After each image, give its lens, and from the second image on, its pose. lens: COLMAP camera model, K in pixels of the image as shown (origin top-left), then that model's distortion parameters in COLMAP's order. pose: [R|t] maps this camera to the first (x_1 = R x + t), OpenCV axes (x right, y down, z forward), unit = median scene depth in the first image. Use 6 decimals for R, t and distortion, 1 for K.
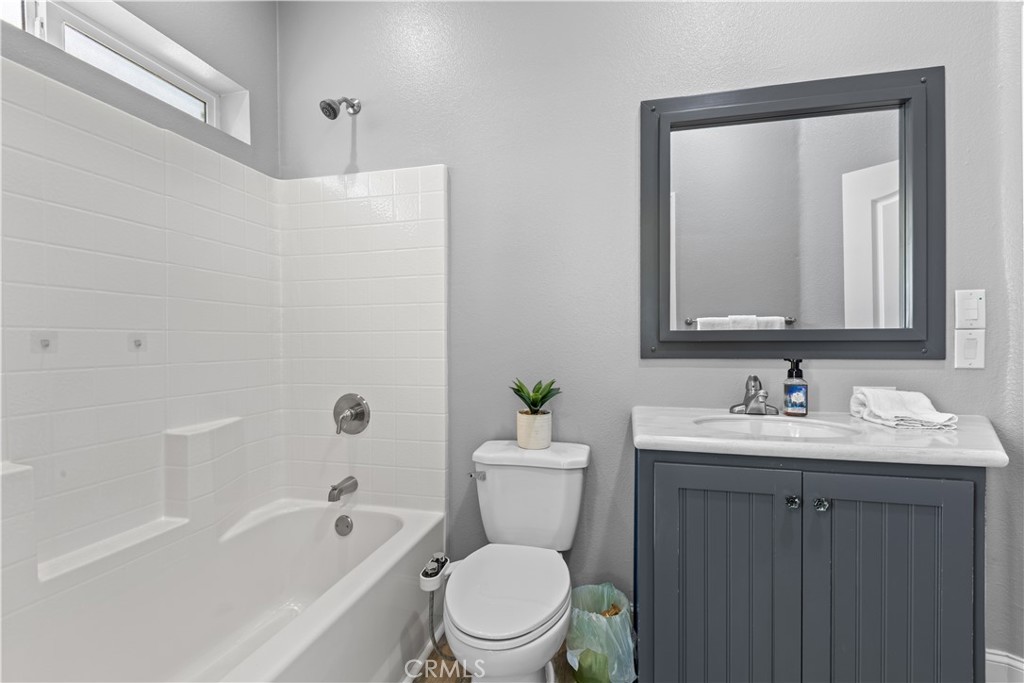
lens RADIAL K [[471.2, 0, 509.8], [0, 471.2, 342.4], [0, 0, 1]] dist [-0.002416, -0.000580]
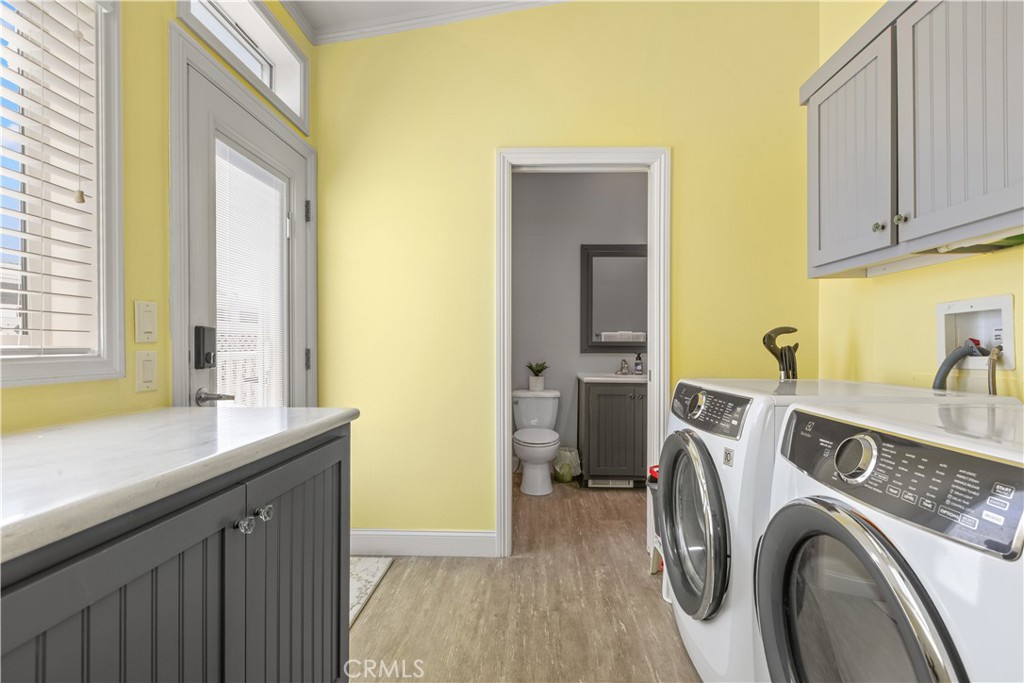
lens RADIAL K [[471.2, 0, 509.8], [0, 471.2, 342.4], [0, 0, 1]] dist [-0.002416, -0.000580]
pose [[0.981622, 0.009009, 0.190620, -0.529075], [-0.007124, 0.999919, -0.010571, 0.009069], [-0.190700, 0.009019, 0.981607, -1.274664]]
